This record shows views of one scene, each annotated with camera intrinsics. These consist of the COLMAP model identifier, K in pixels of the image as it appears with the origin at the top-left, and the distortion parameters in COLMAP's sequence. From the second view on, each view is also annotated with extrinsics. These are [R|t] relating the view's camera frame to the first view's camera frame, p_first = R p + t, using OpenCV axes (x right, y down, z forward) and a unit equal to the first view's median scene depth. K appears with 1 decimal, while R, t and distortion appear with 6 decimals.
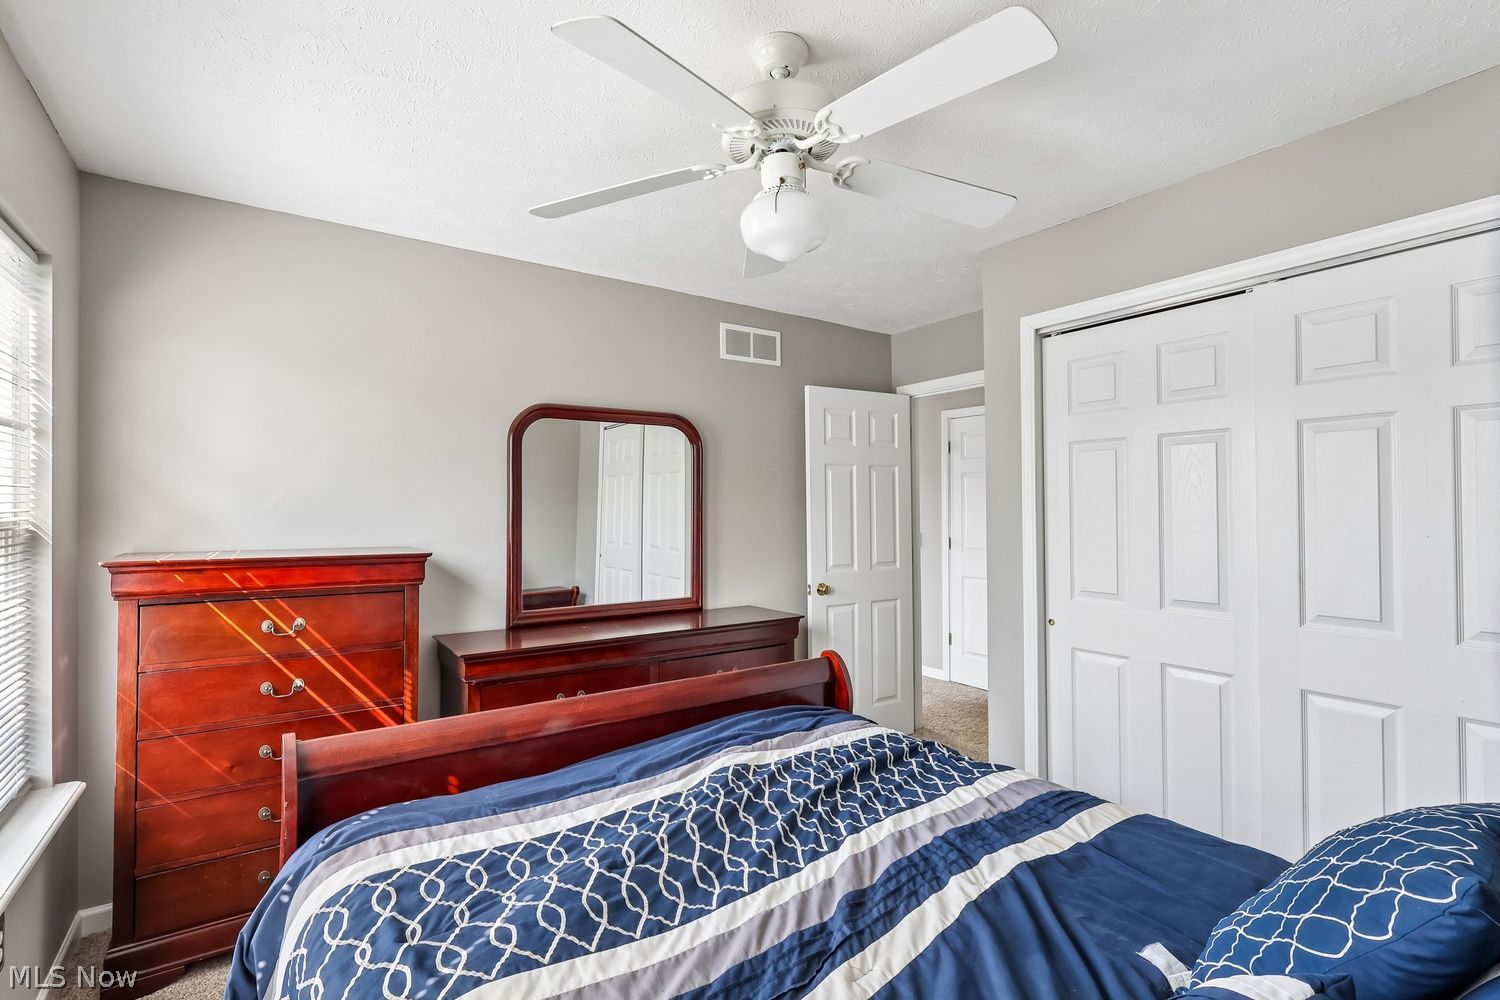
lens RADIAL K [[697.4, 0, 750.0], [0, 697.4, 500.0], [0, 0, 1]] dist [0.003293, 0.000411]
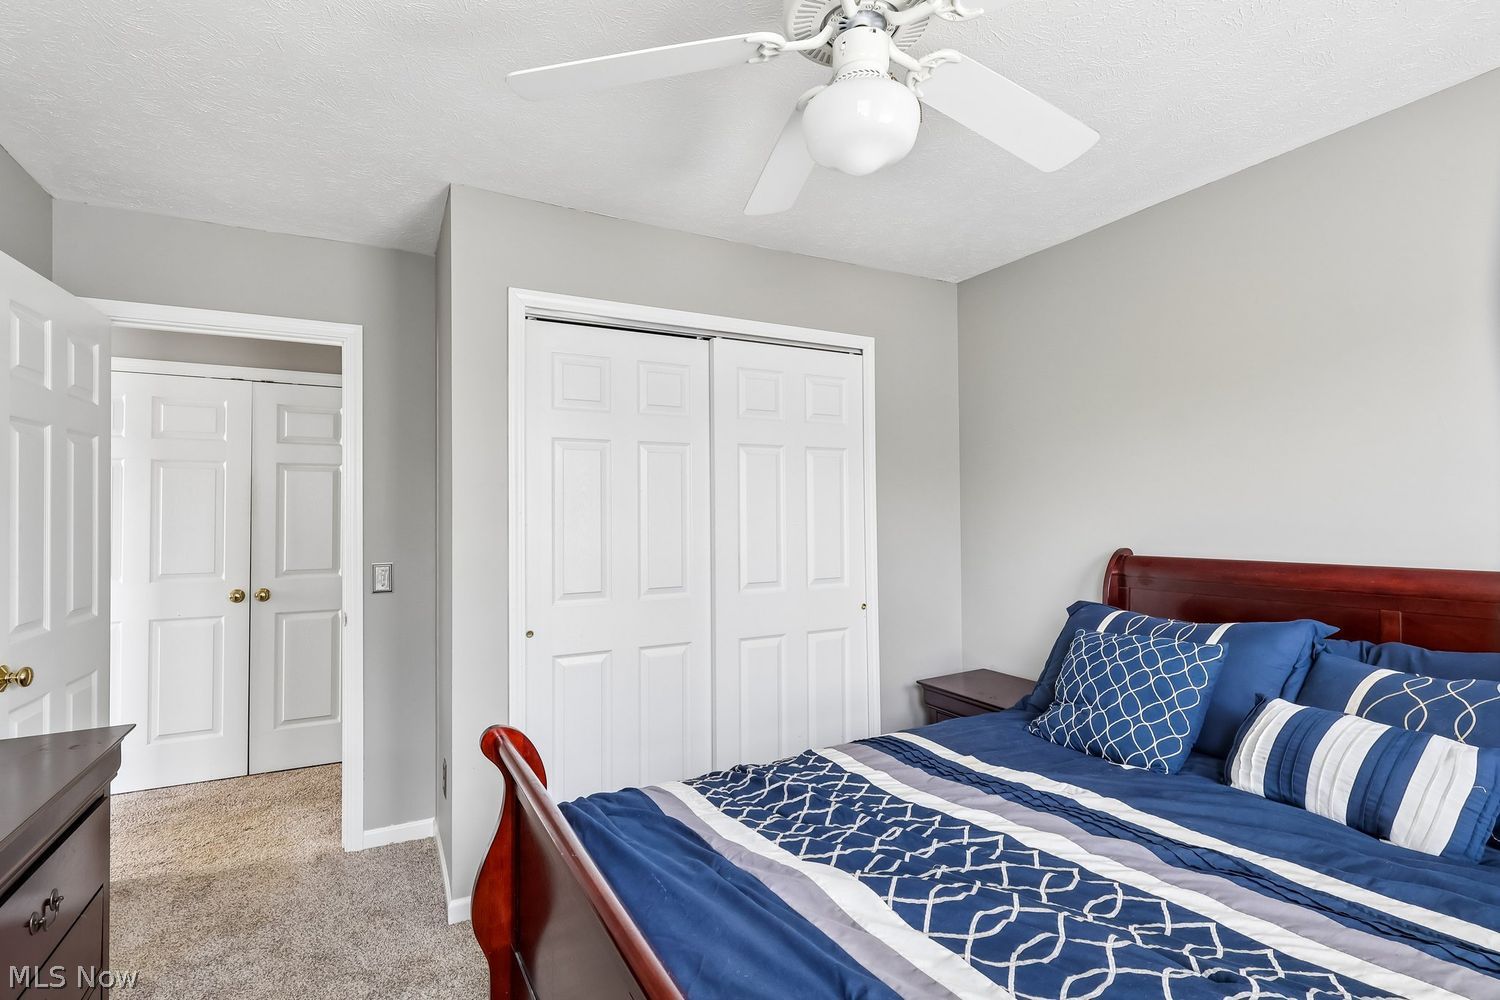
lens RADIAL K [[697.4, 0, 750.0], [0, 697.4, 500.0], [0, 0, 1]] dist [0.003293, 0.000411]
pose [[0.106268, 0.024740, 0.994030, -0.632250], [-0.010143, 0.999665, -0.023796, 0.031670], [-0.994286, -0.007554, 0.106483, 0.892779]]
